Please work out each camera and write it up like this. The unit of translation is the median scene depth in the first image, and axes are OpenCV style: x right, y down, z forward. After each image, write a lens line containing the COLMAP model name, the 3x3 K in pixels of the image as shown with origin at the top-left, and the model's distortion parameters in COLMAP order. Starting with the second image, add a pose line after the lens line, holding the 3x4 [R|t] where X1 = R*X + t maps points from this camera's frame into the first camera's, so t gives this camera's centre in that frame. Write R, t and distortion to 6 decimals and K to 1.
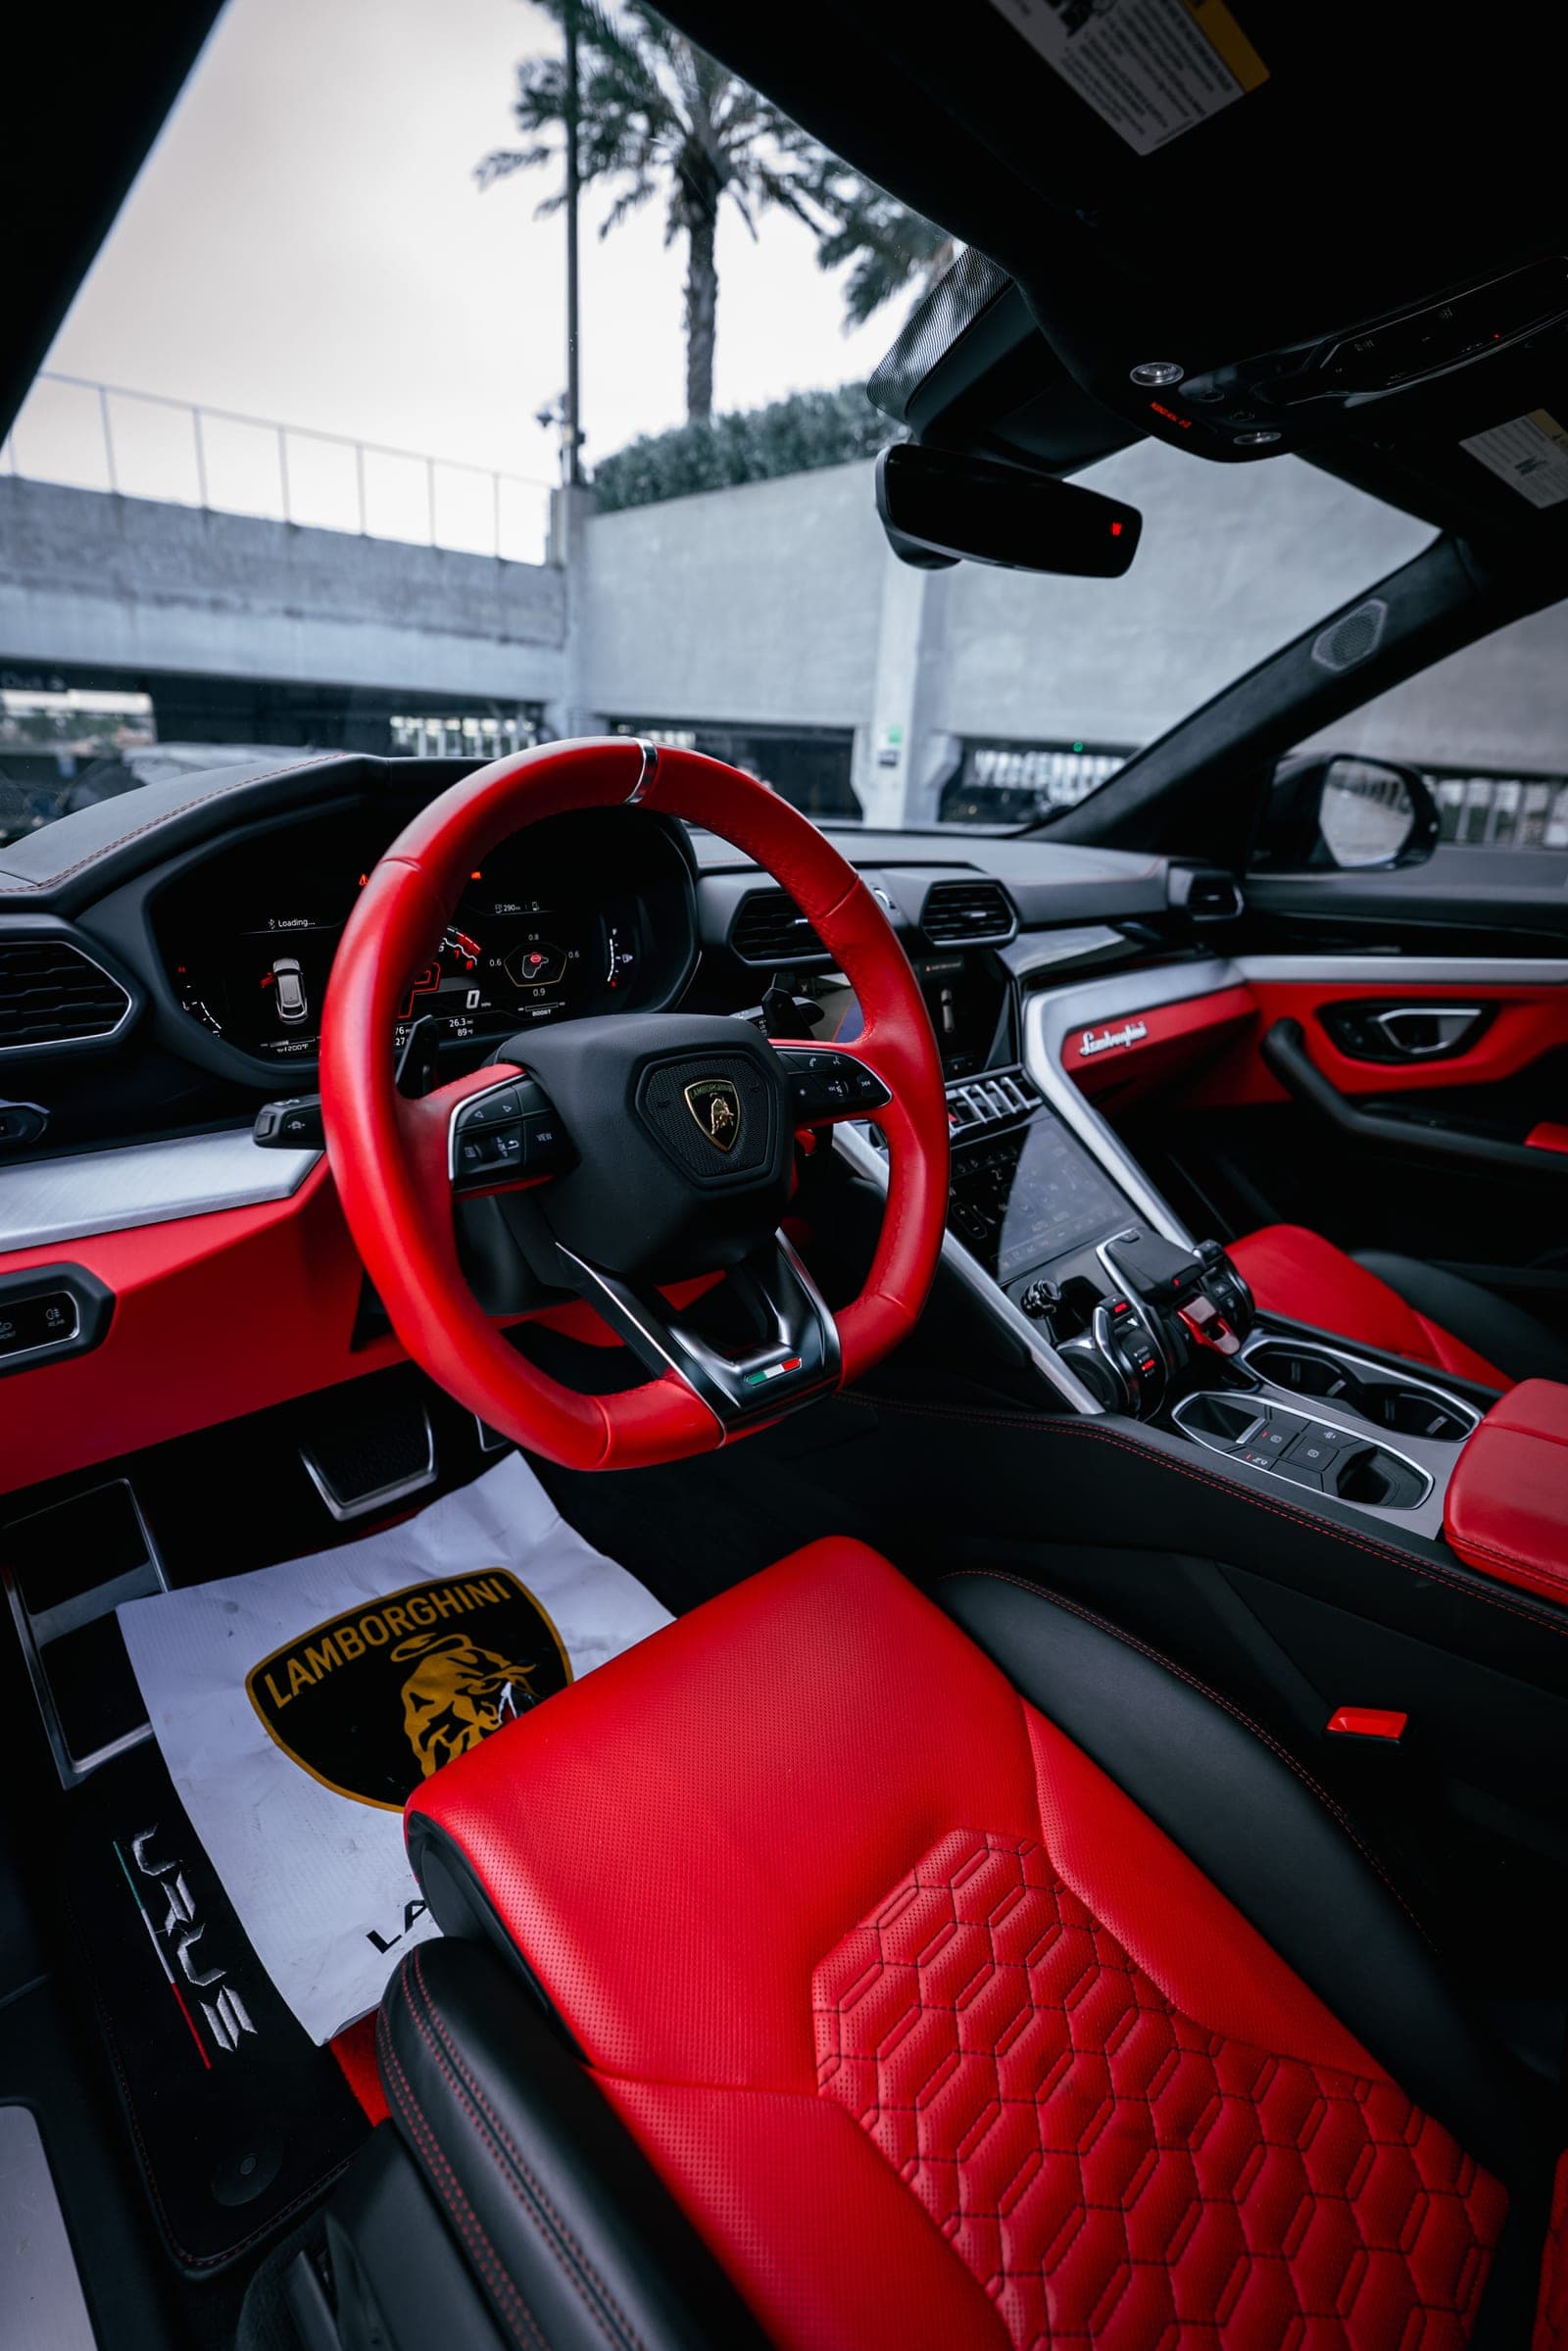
lens RADIAL K [[1071.8, 0, 774.4], [0, 1071.8, 1172.7], [0, 0, 1]] dist [-0.085138, 0.035276]
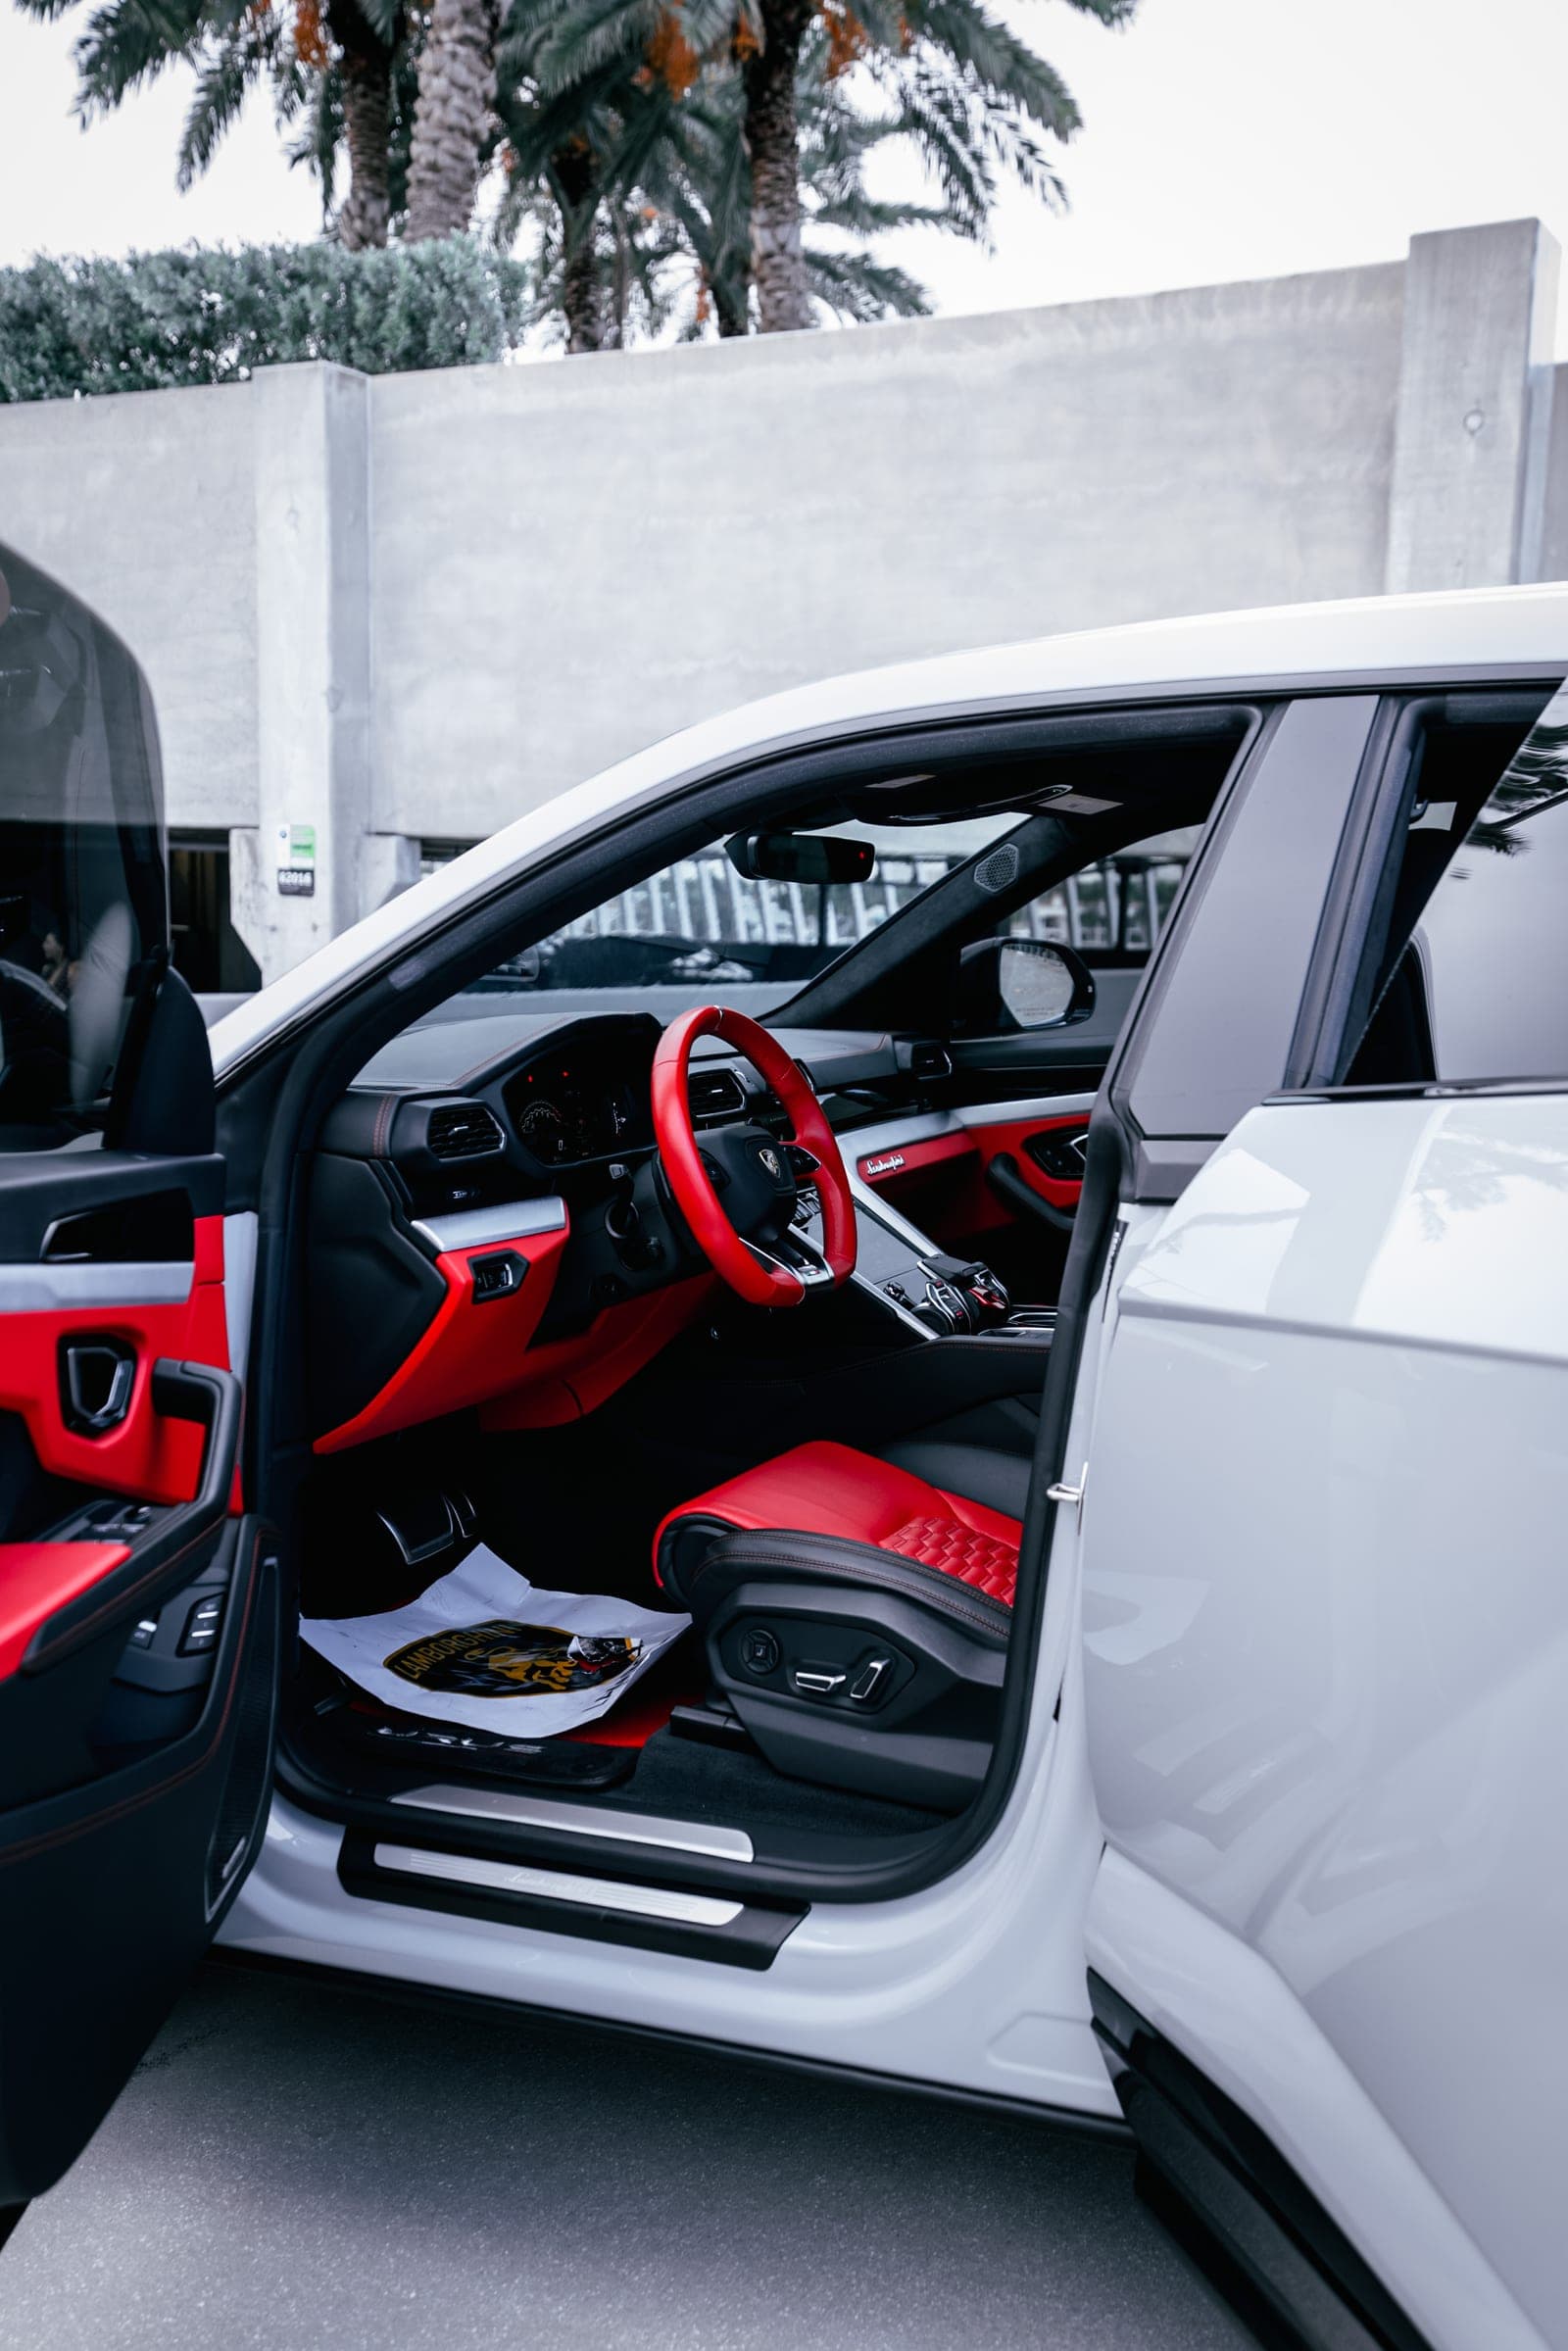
lens RADIAL K [[2368.8, 0, 784.0], [0, 2368.8, 1175.5], [0, 0, 1]] dist [-0.045569, 0.023598]
pose [[0.934140, -0.082356, 0.347275, -0.690852], [0.159696, 0.966625, -0.200335, 0.382134], [-0.319186, 0.242599, 0.916115, -1.402224]]
